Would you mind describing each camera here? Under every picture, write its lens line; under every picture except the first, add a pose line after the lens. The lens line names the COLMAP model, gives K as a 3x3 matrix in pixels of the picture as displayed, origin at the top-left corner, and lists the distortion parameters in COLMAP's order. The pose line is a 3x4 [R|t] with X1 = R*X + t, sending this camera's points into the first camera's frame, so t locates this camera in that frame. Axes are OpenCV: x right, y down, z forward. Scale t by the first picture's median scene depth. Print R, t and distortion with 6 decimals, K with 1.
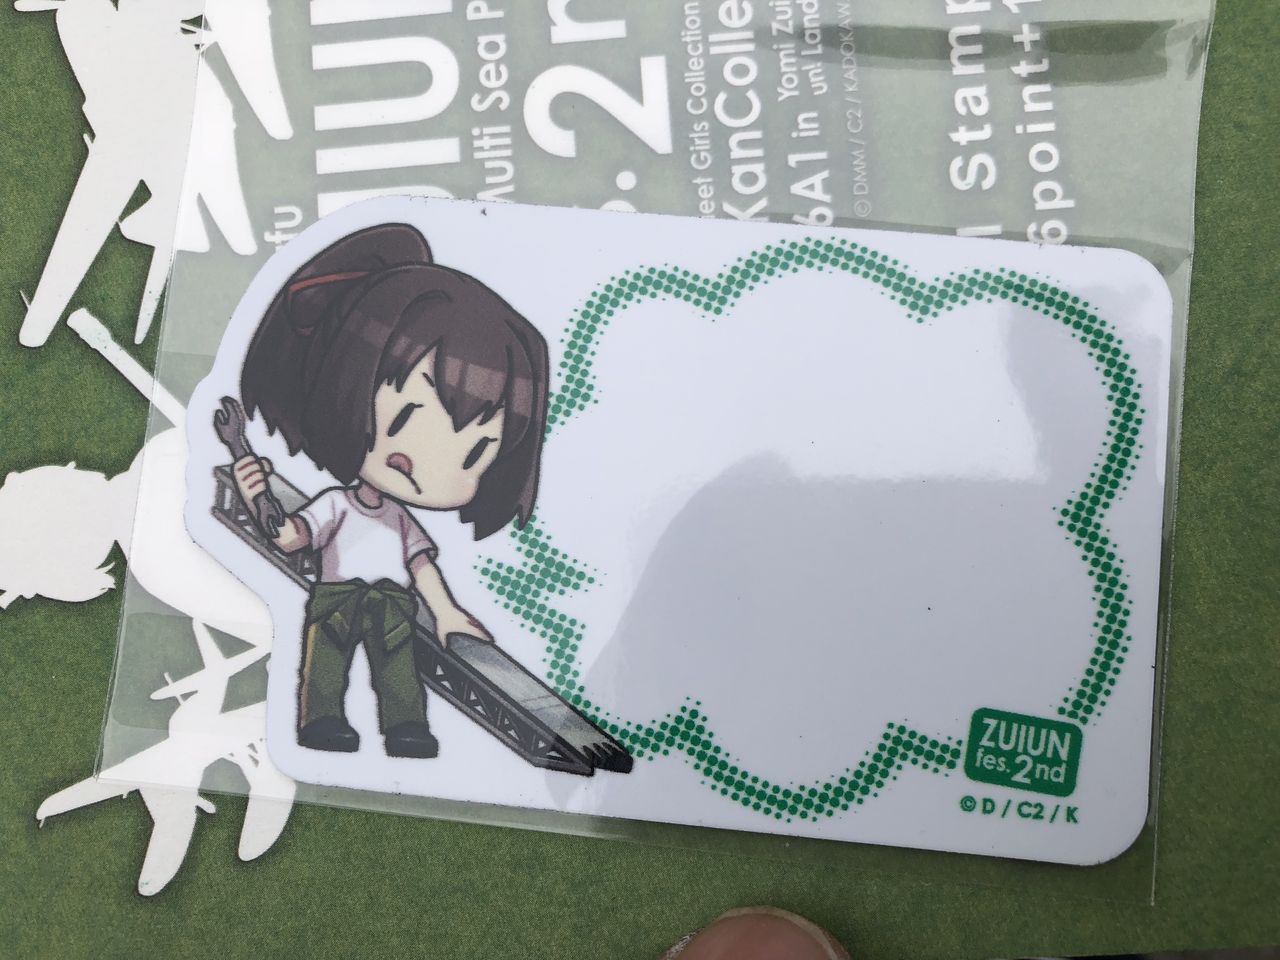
lens RADIAL K [[1045.5, 0, 640.0], [0, 1045.5, 480.0], [0, 0, 1]] dist [-0.076046, -0.003293]
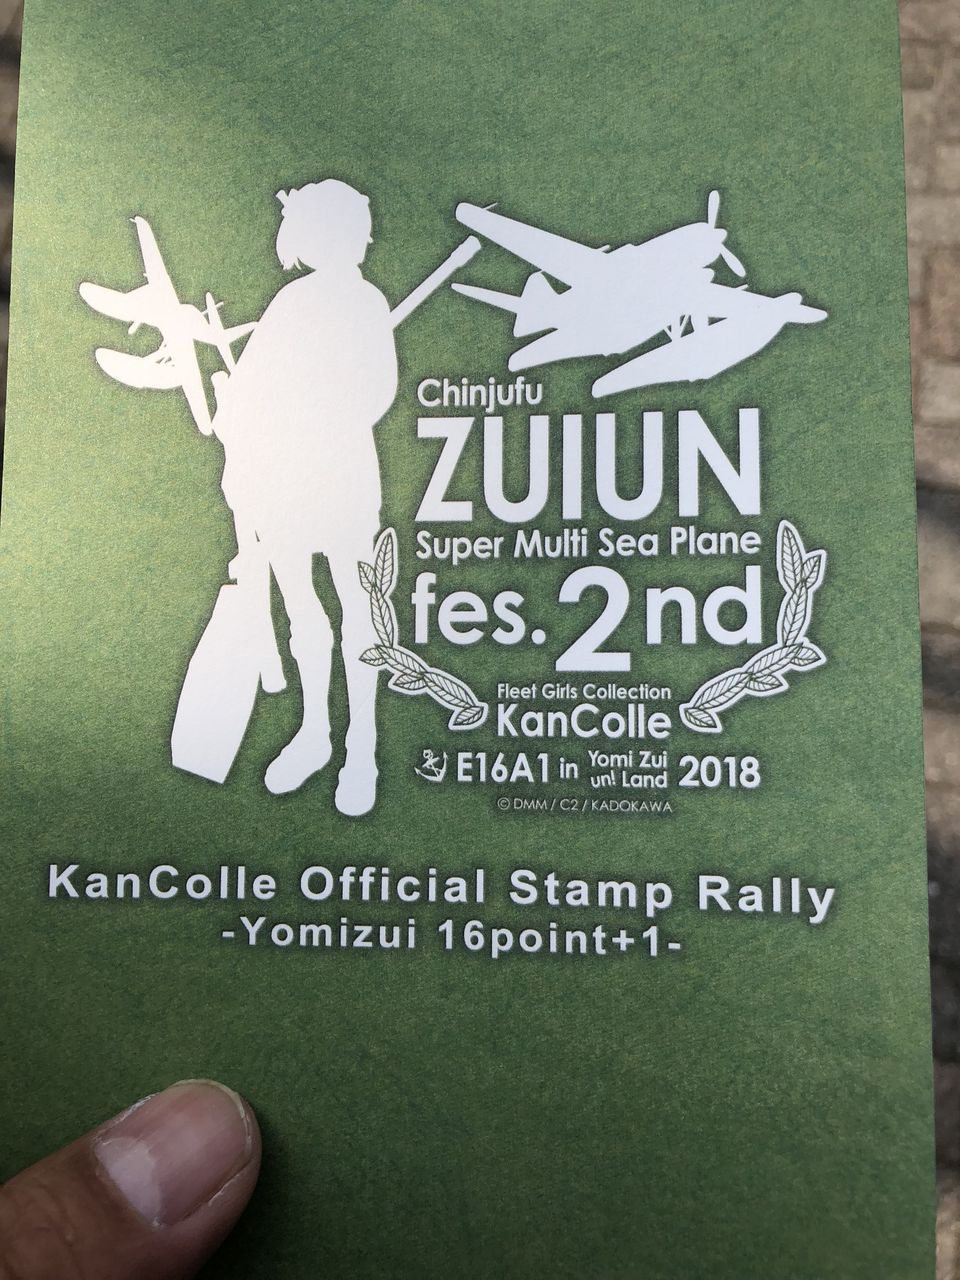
lens RADIAL K [[1042.4, 0, 480.0], [0, 1042.4, 640.0], [0, 0, 1]] dist [0.246594, -0.000907]
pose [[-0.087338, 0.996008, 0.018426, -0.027527], [-0.979843, -0.082555, -0.181911, 0.043366], [-0.179664, -0.033942, 0.983142, -0.362449]]
